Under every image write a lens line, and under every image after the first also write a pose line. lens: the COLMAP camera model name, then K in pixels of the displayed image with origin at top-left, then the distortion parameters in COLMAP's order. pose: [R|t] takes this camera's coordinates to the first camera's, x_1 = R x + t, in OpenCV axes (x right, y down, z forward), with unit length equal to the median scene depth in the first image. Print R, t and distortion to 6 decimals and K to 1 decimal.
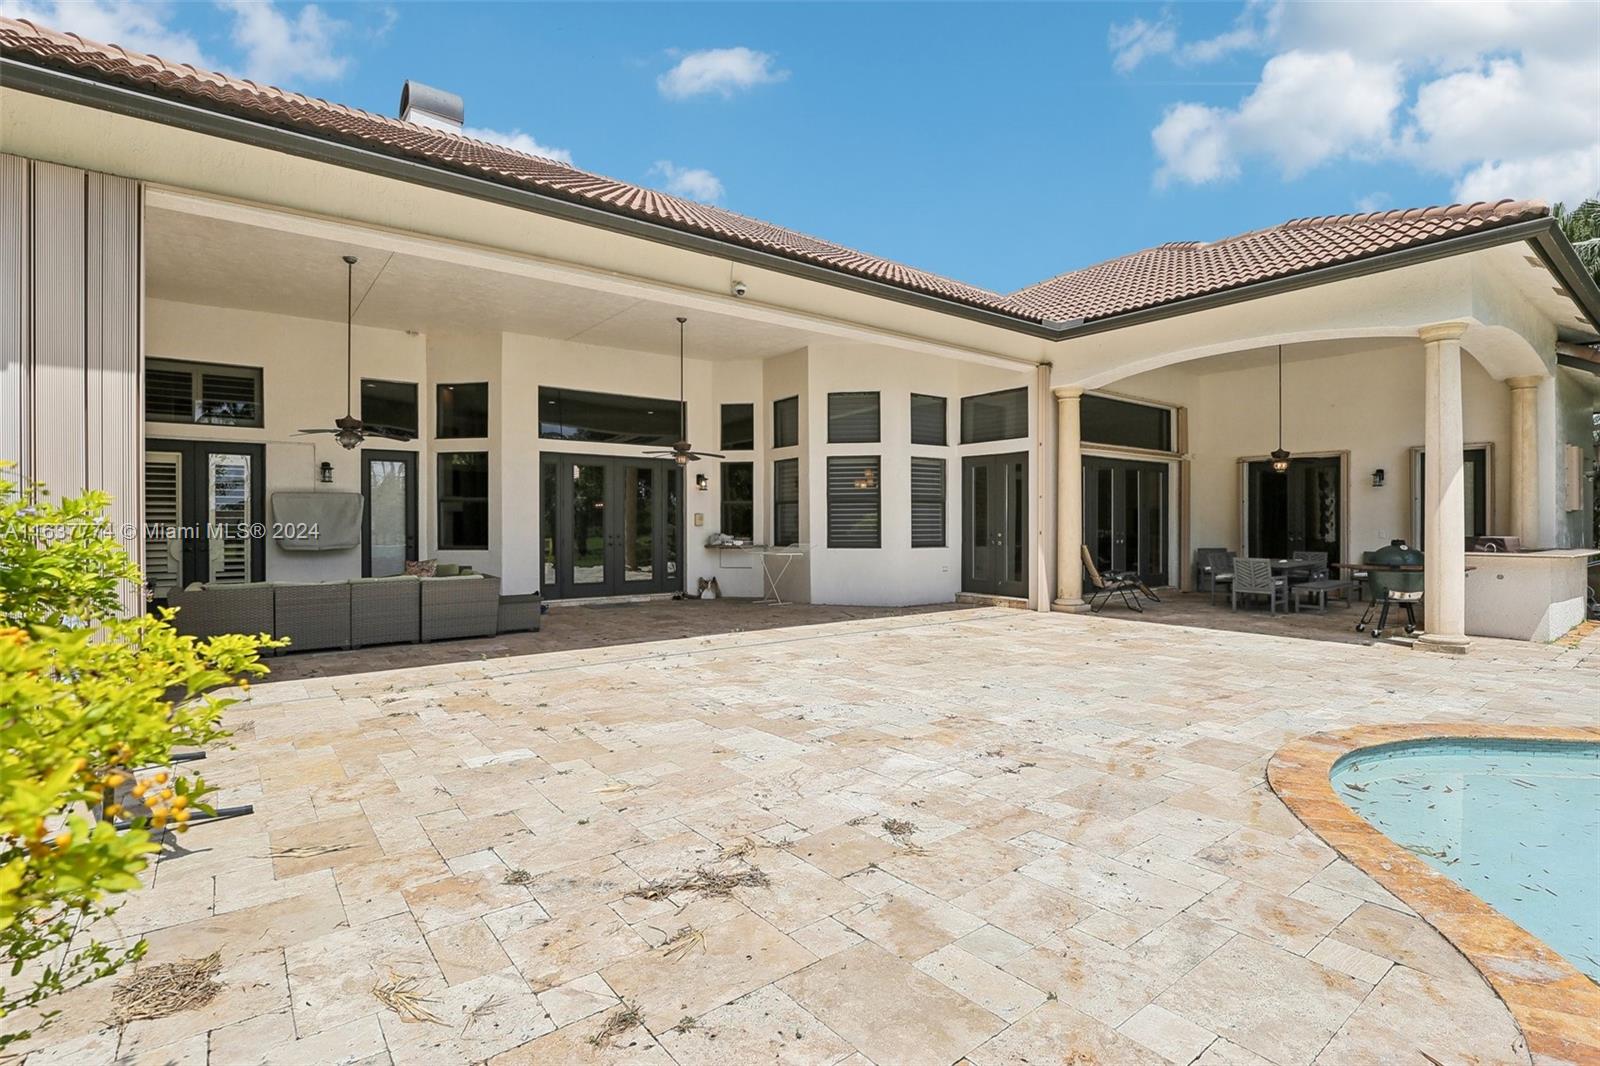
lens RADIAL K [[737.2, 0, 805.9], [0, 737.2, 532.8], [0, 0, 1]] dist [0.018133, 0.000131]
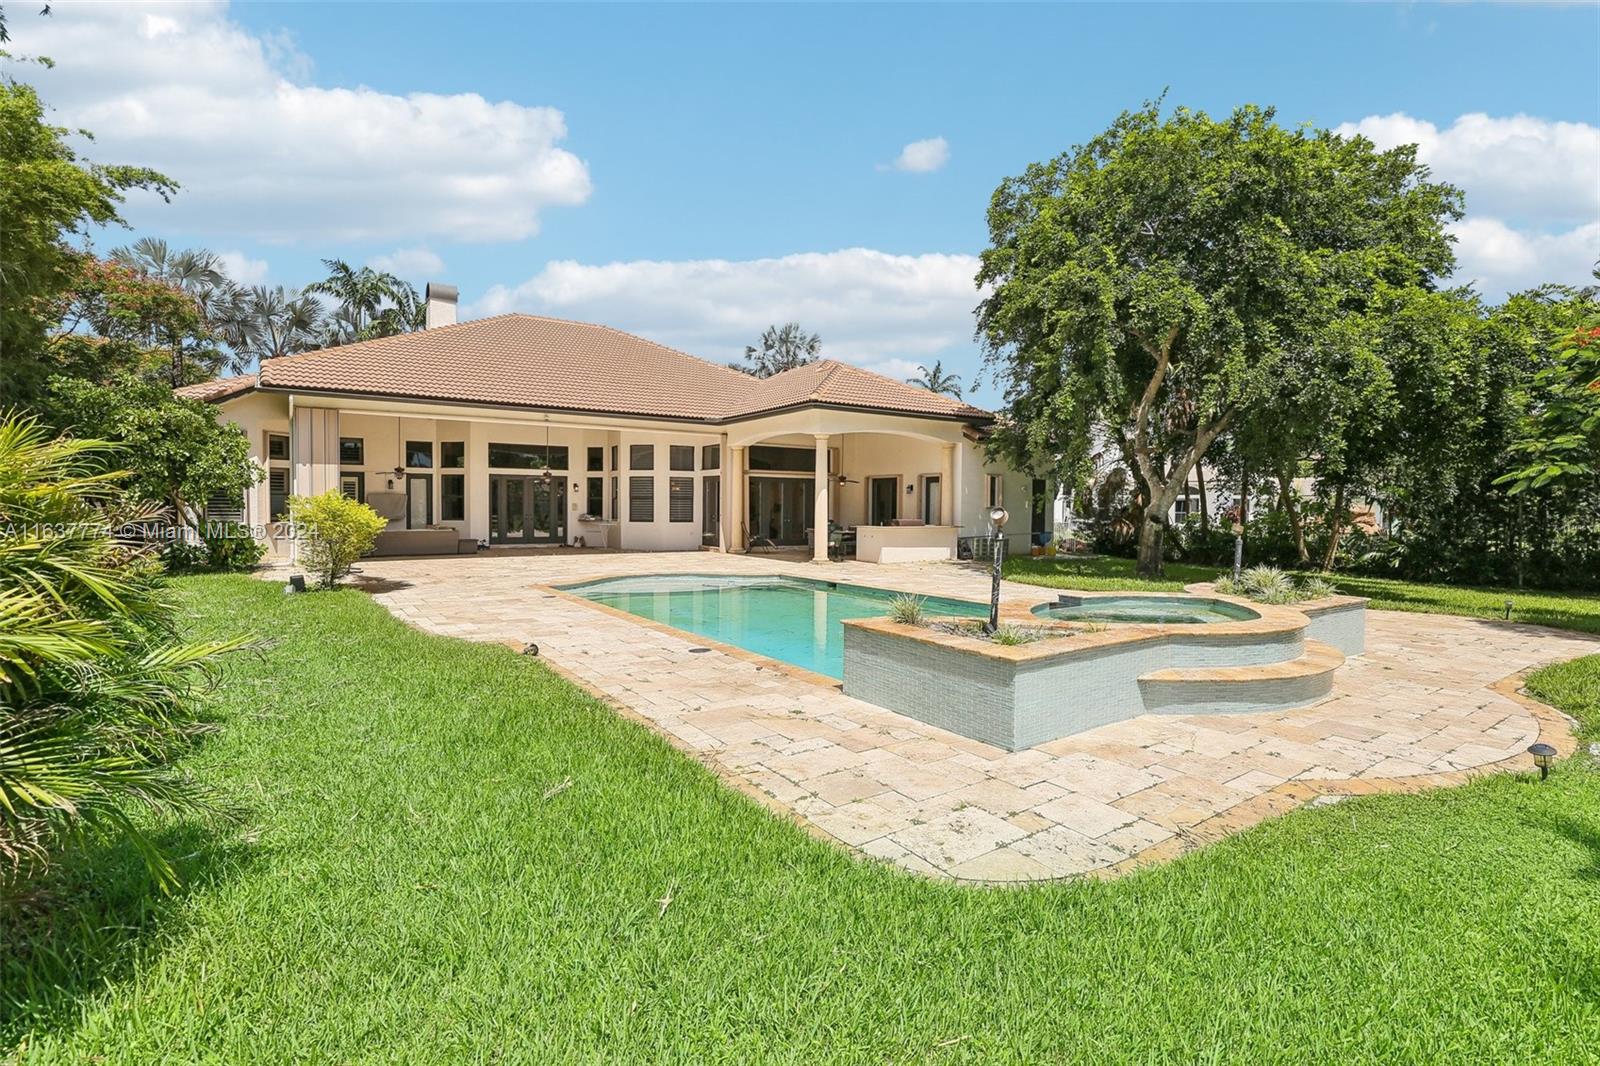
lens RADIAL K [[737.2, 0, 805.9], [0, 737.2, 532.8], [0, 0, 1]] dist [0.018133, 0.000131]
pose [[0.998942, 0.009022, -0.045091, 0.608136], [-0.007882, 0.999647, 0.025391, -0.003517], [0.045304, -0.025009, 0.998660, -1.016007]]
